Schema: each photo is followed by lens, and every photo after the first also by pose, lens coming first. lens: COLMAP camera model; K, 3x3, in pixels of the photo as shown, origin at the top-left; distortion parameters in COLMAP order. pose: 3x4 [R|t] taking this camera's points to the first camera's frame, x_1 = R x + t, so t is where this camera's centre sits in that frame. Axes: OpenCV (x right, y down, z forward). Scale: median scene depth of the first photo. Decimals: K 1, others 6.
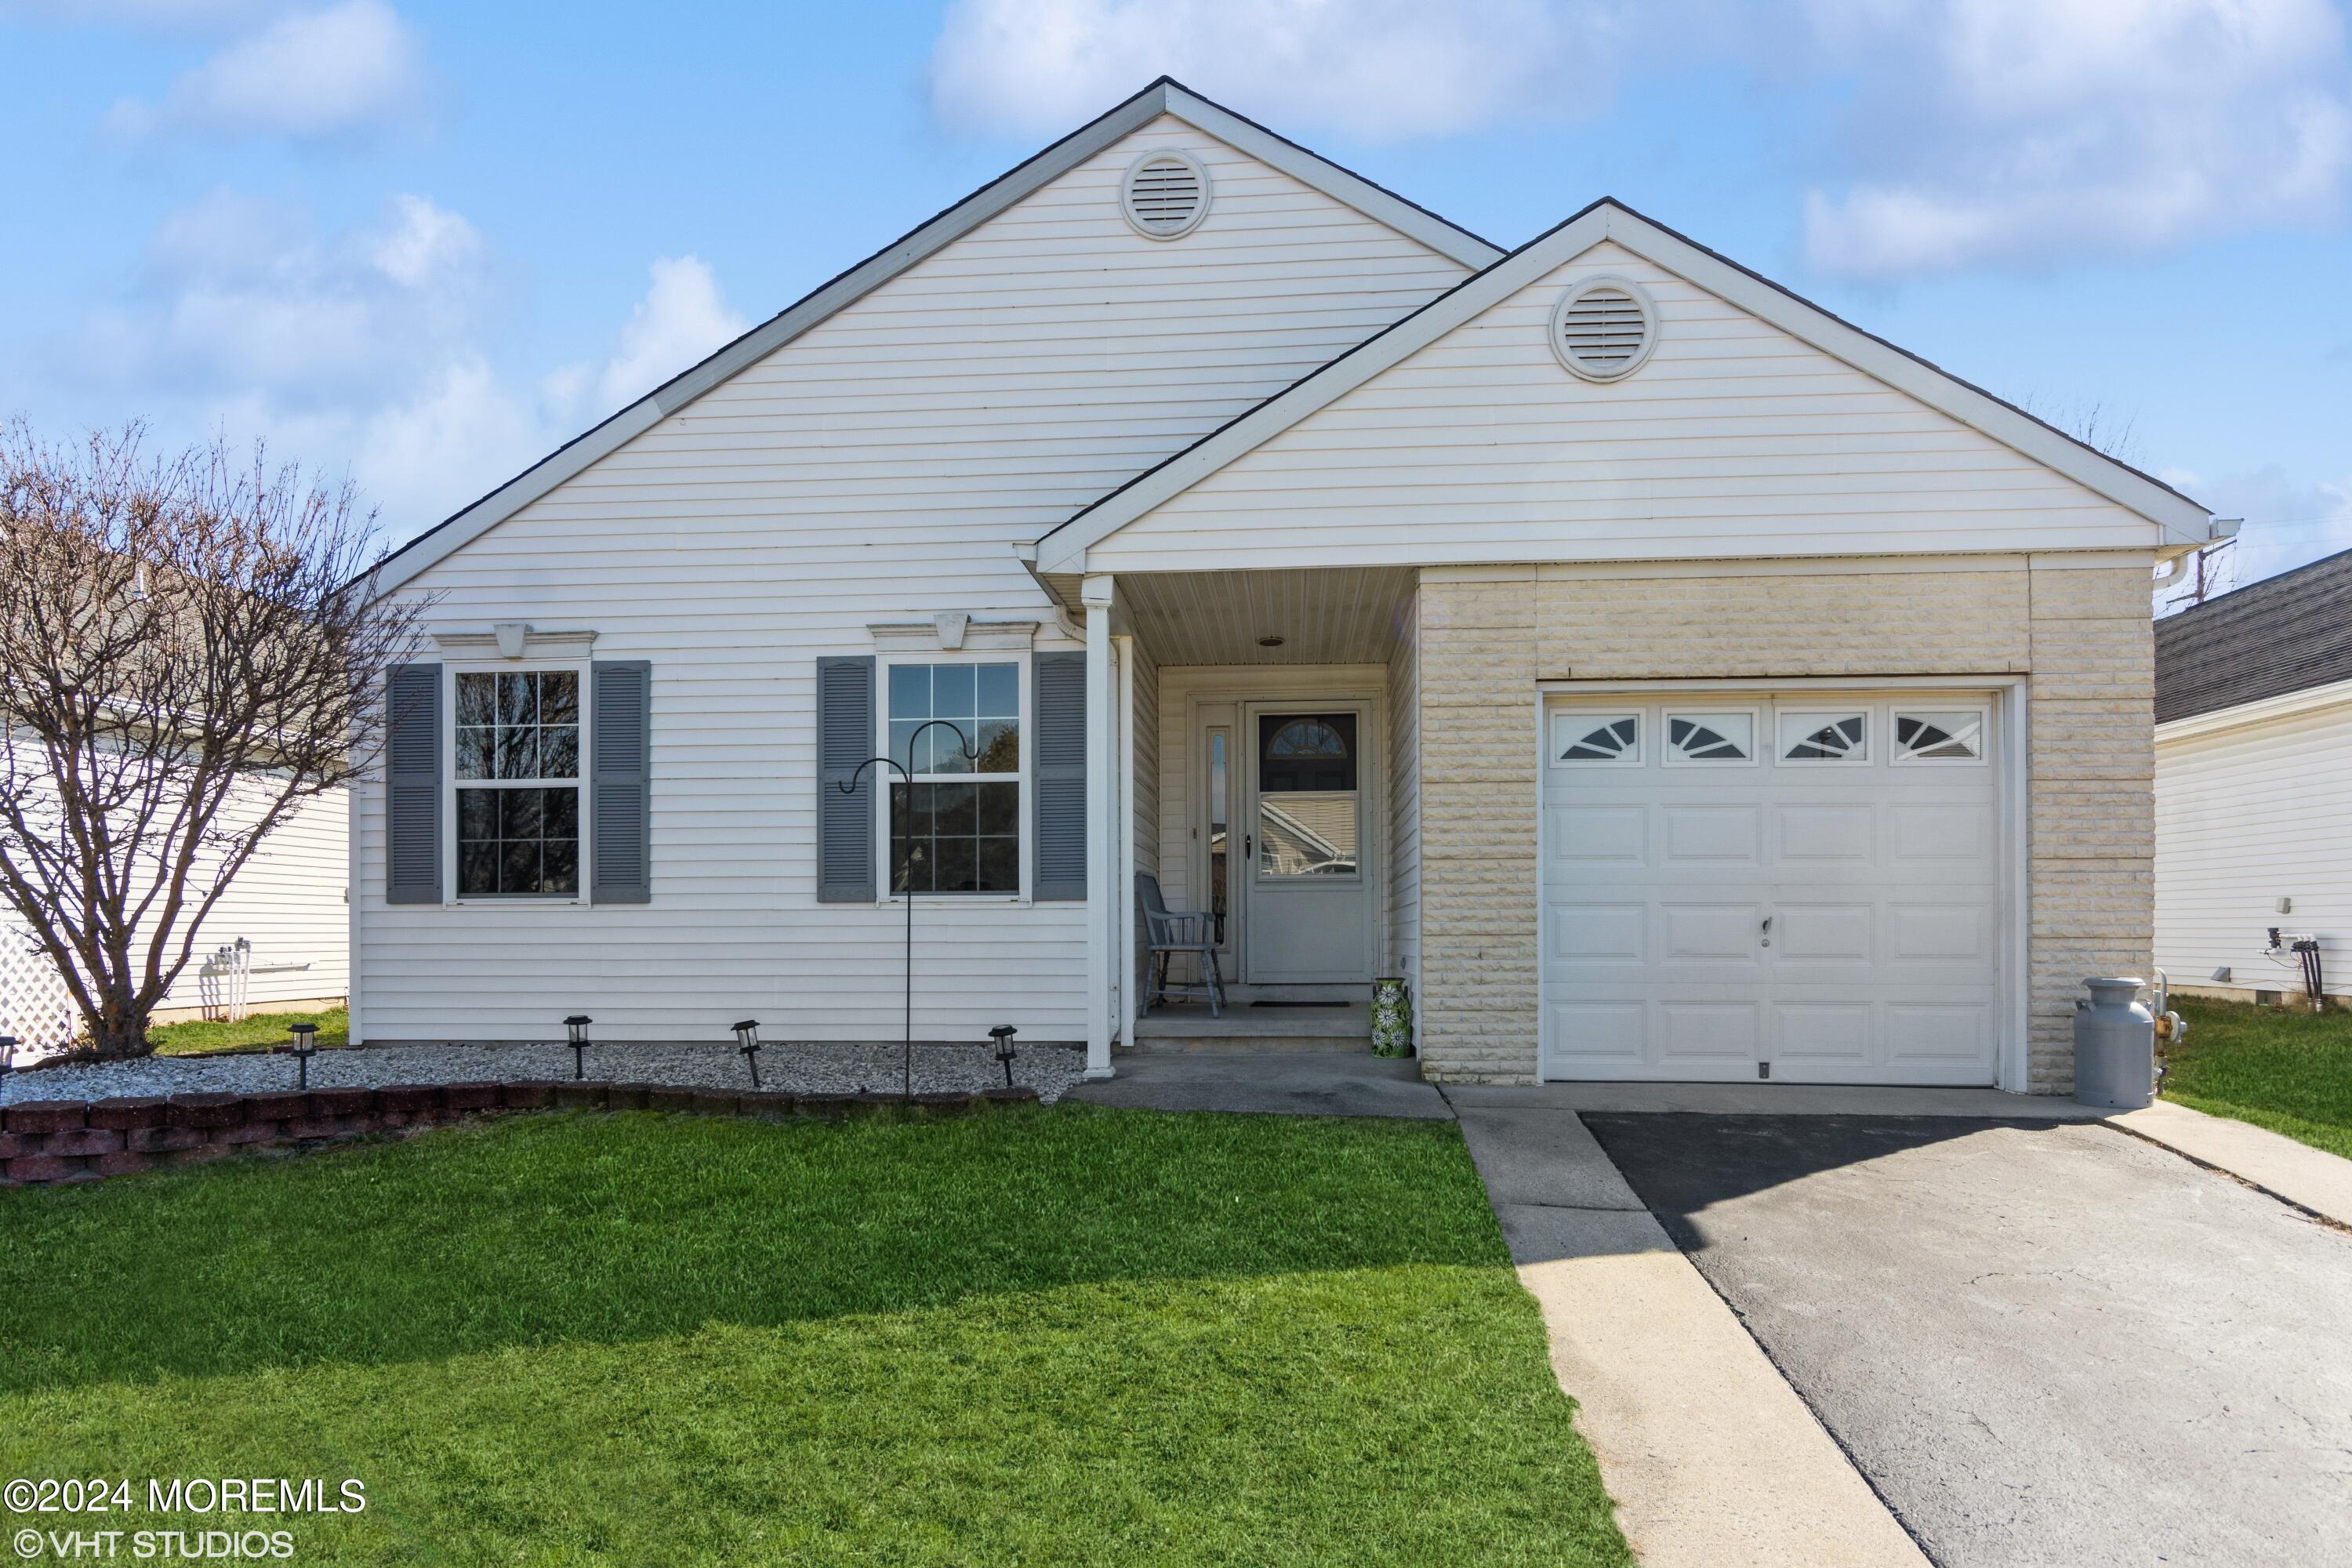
lens RADIAL K [[1447.3, 0, 1176.4], [0, 1447.3, 925.3], [0, 0, 1]] dist [-0.004328, -0.000499]
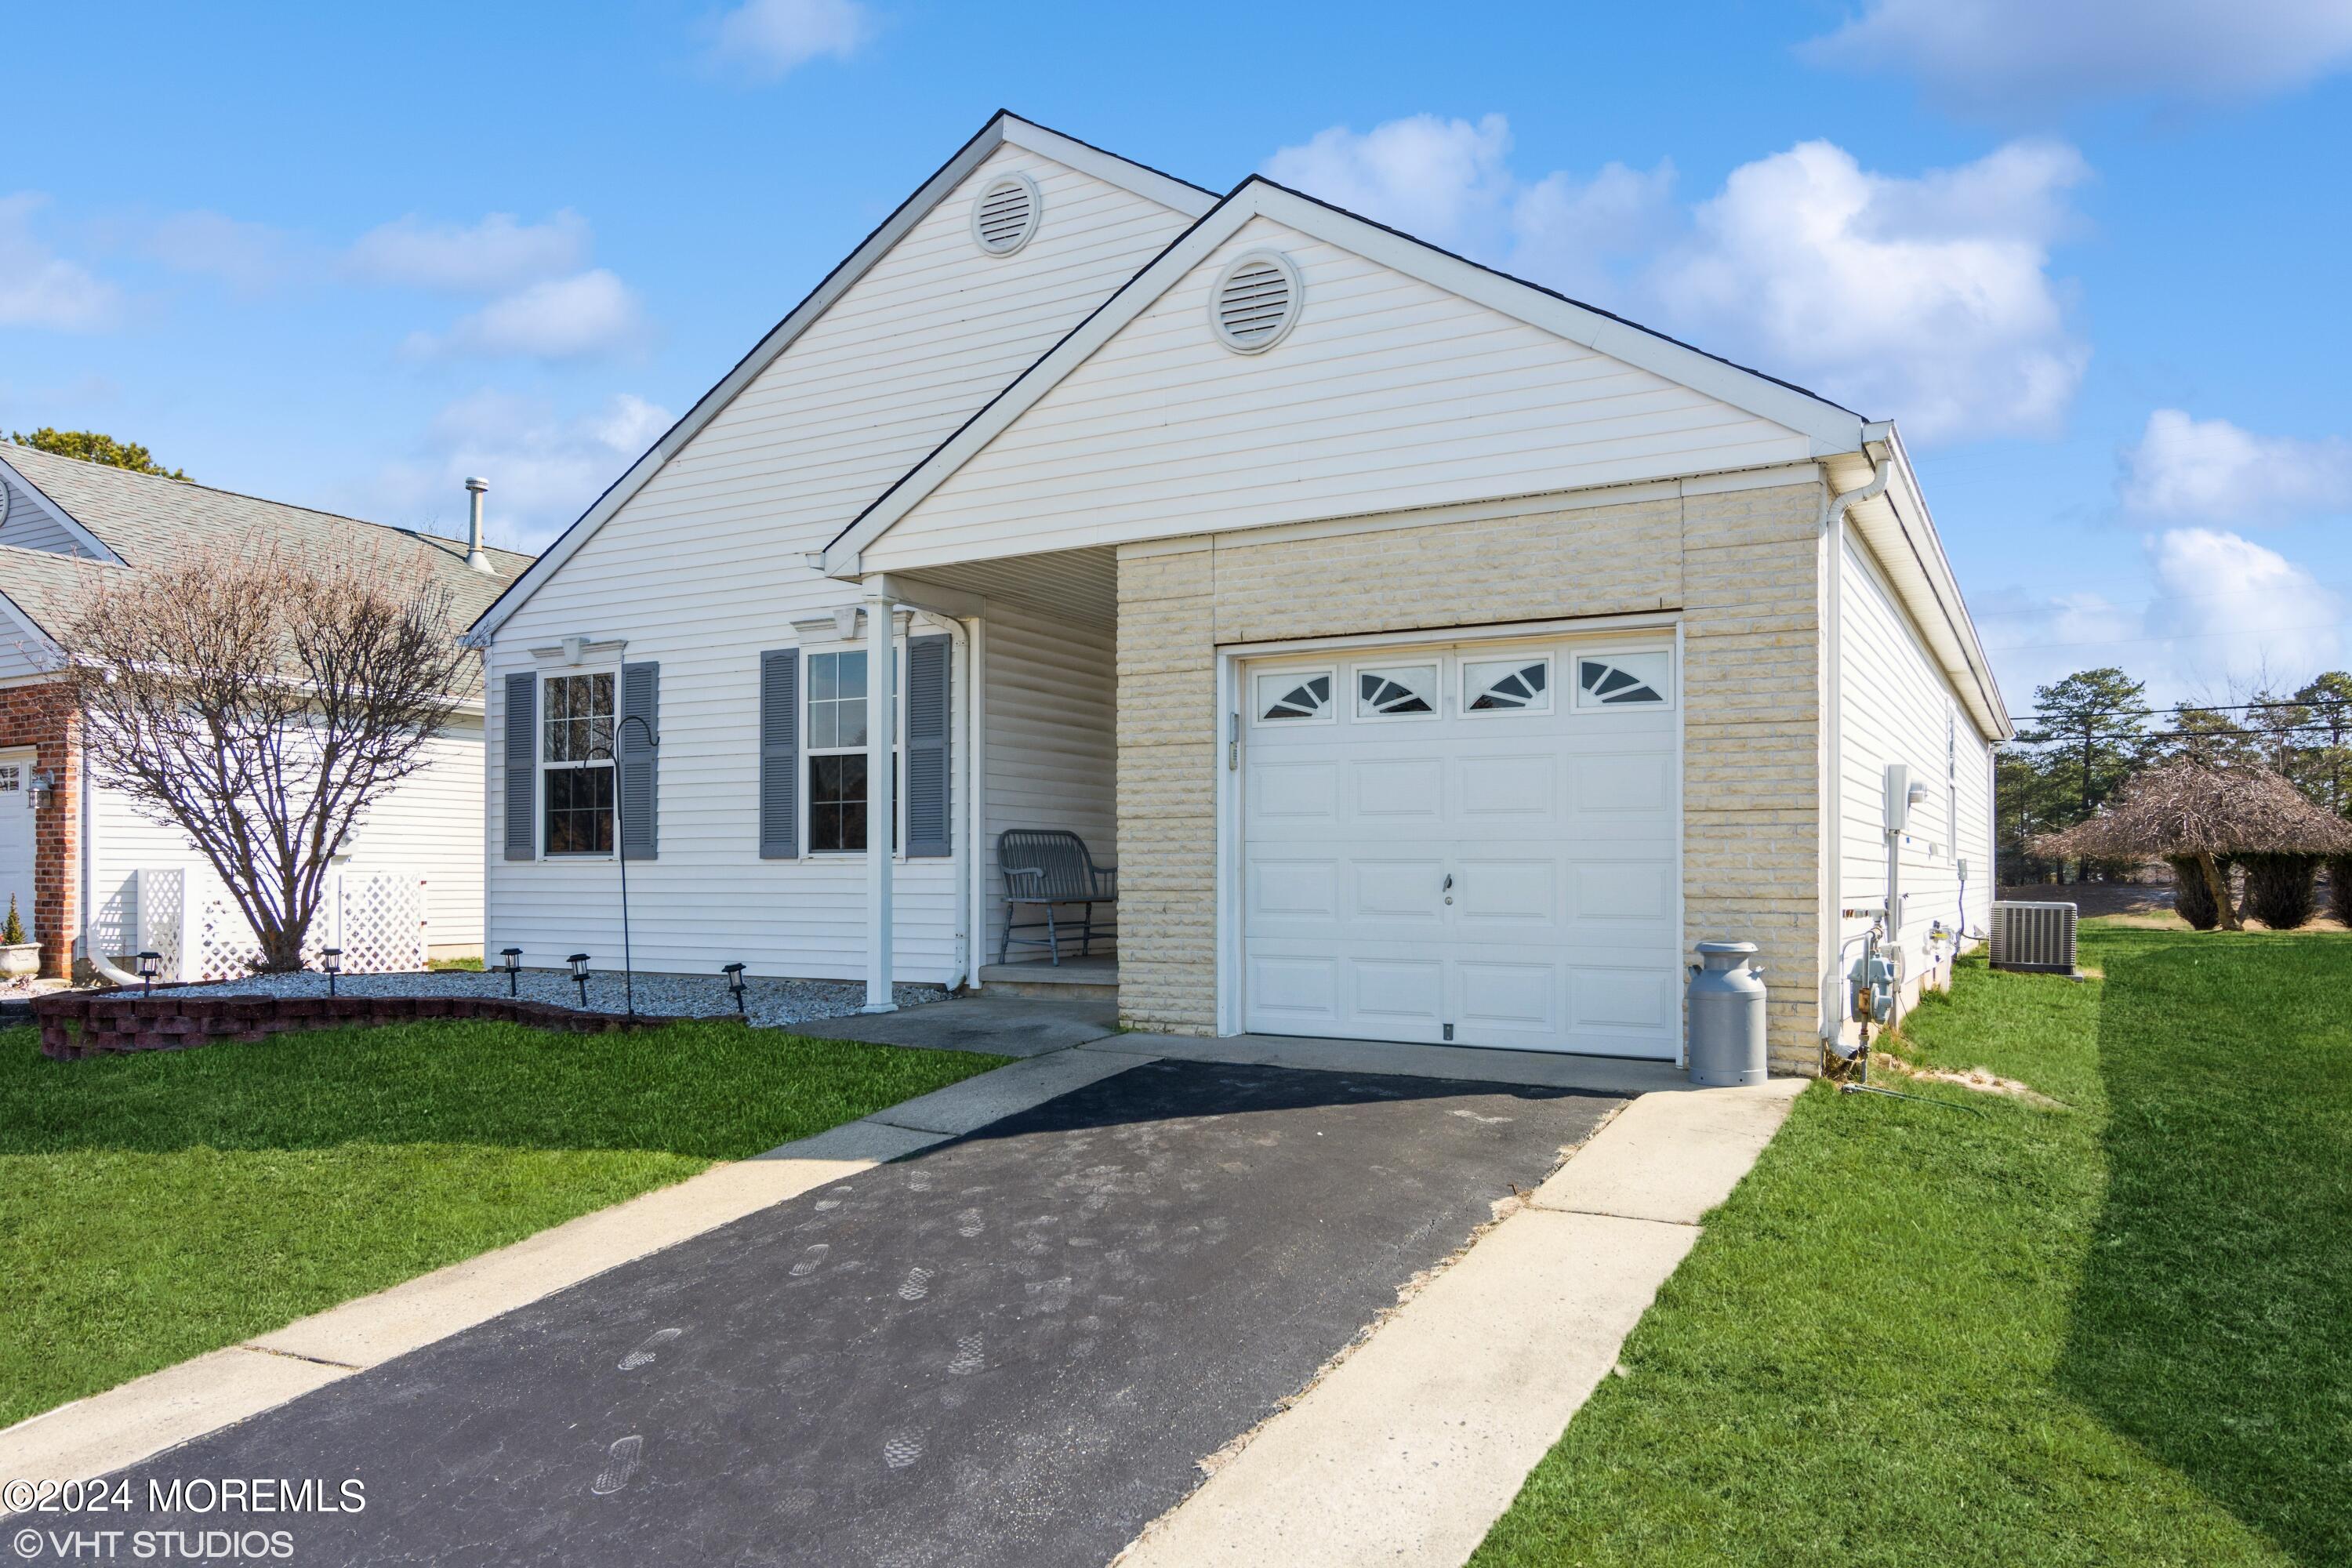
lens RADIAL K [[1575.3, 0, 1182.0], [0, 1575.3, 858.7], [0, 0, 1]] dist [-0.005199, -0.001644]
pose [[0.913645, -0.001244, -0.406510, 0.685809], [-0.002907, 0.999950, -0.009592, -0.005448], [0.406502, 0.009945, 0.913596, -0.039619]]
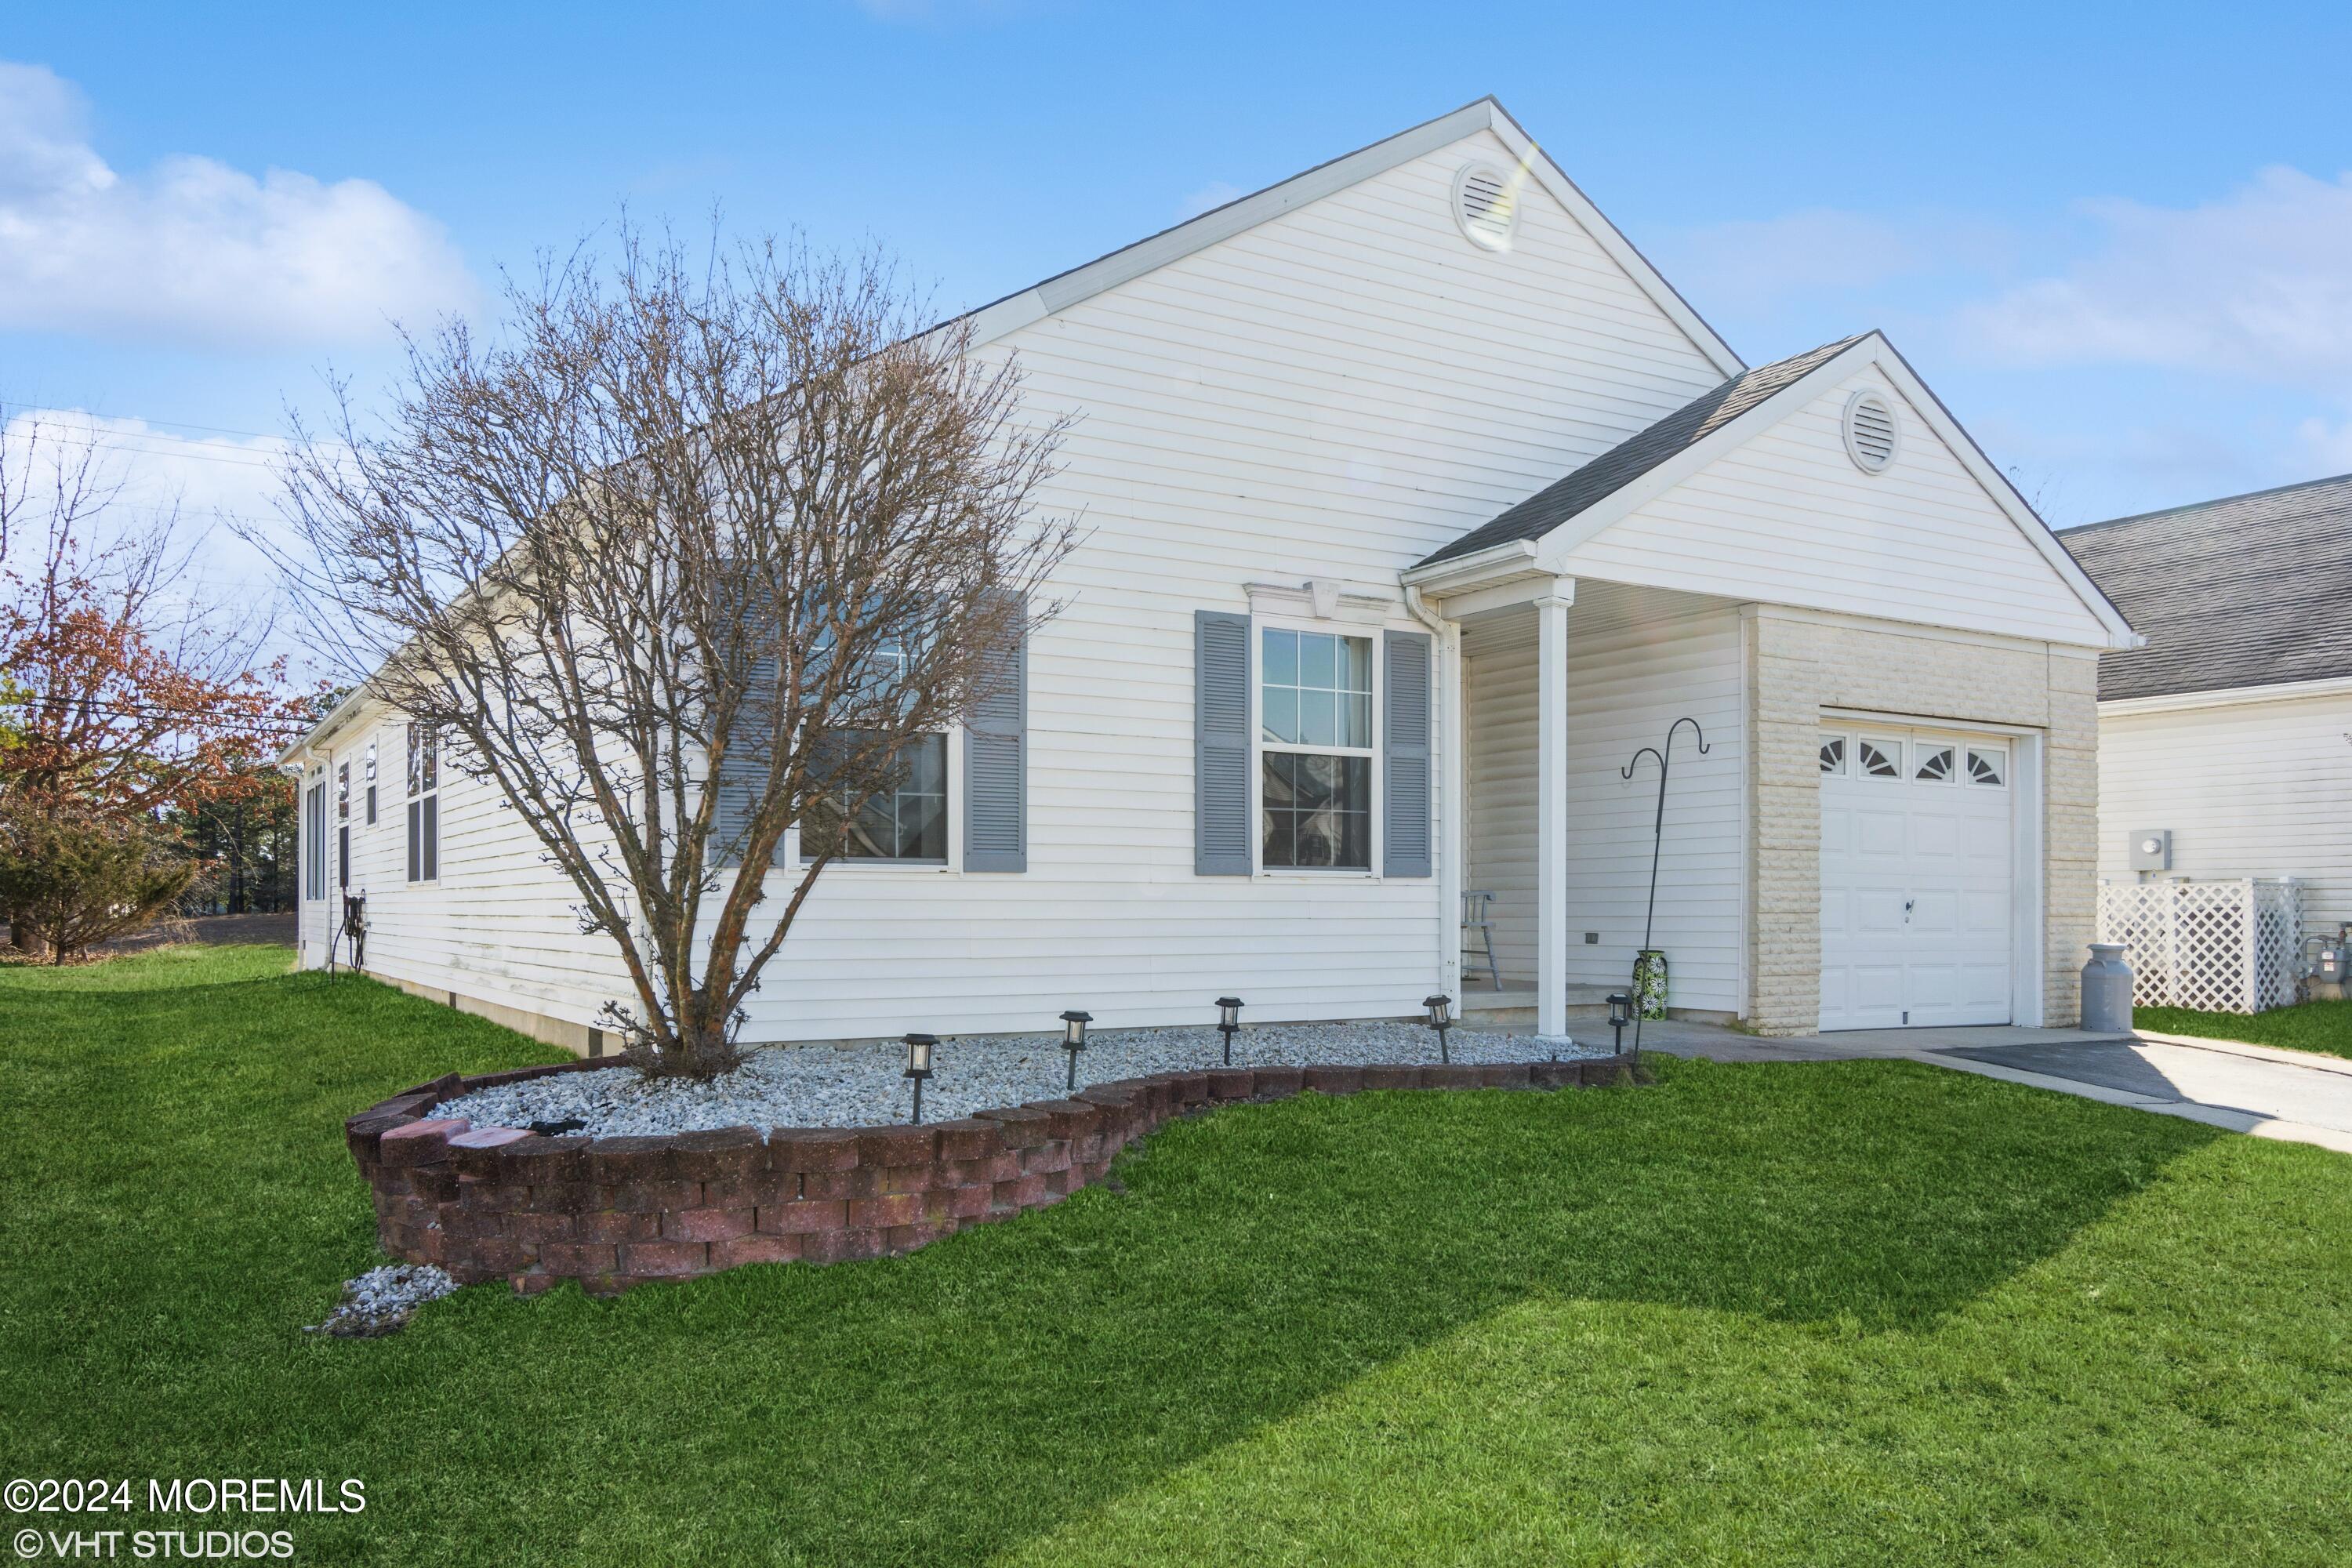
lens RADIAL K [[1771.9, 0, 1179.6], [0, 1771.9, 899.8], [0, 0, 1]] dist [0.002951, -0.004256]
pose [[0.804644, 0.007652, 0.593708, -1.080144], [-0.006048, 0.999971, -0.004691, 0.005823], [-0.593726, 0.000184, 0.804667, 0.110530]]
